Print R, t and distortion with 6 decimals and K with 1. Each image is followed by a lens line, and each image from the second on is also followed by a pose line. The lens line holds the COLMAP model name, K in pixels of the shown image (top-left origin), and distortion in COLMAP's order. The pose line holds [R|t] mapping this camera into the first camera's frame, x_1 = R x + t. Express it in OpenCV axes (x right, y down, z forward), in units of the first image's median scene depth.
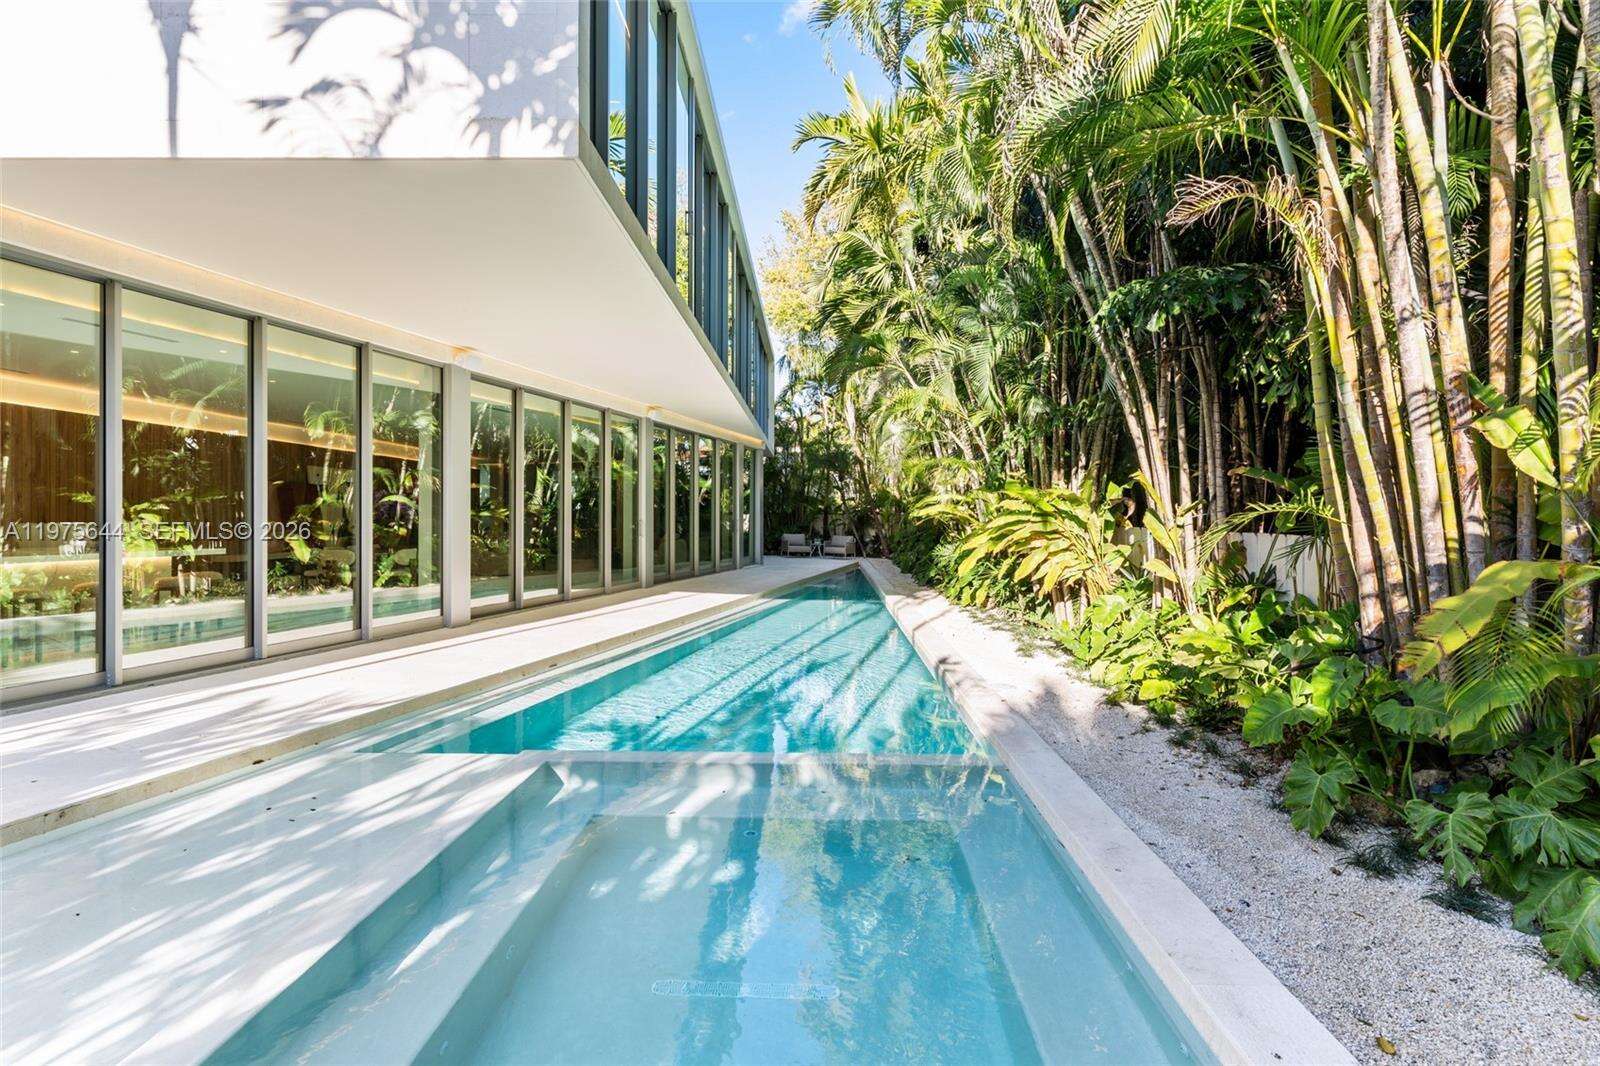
lens RADIAL K [[770.1, 0, 803.7], [0, 770.1, 526.2], [0, 0, 1]] dist [0.004616, 0.001660]
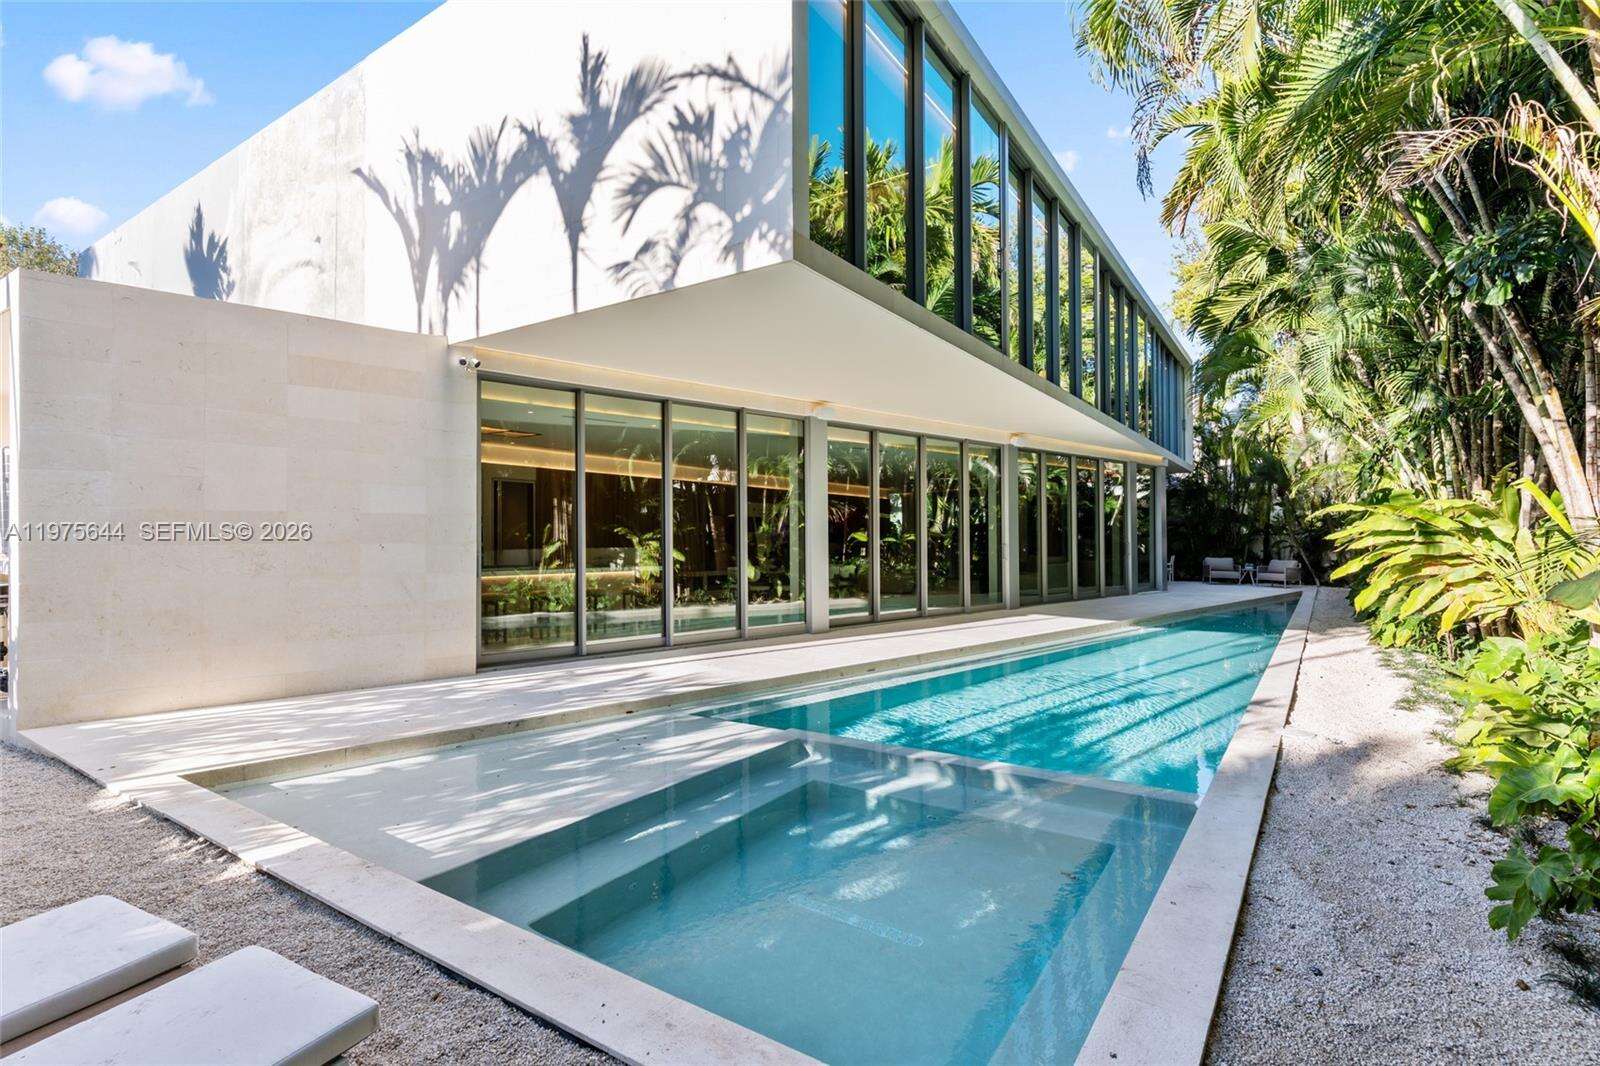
lens RADIAL K [[763.6, 0, 798.4], [0, 763.6, 539.5], [0, 0, 1]] dist [0.002069, 0.000219]
pose [[0.843553, -0.008340, -0.536981, 0.194684], [0.001481, 0.999912, -0.013204, -0.000114], [0.537043, 0.010343, 0.843491, -0.025753]]
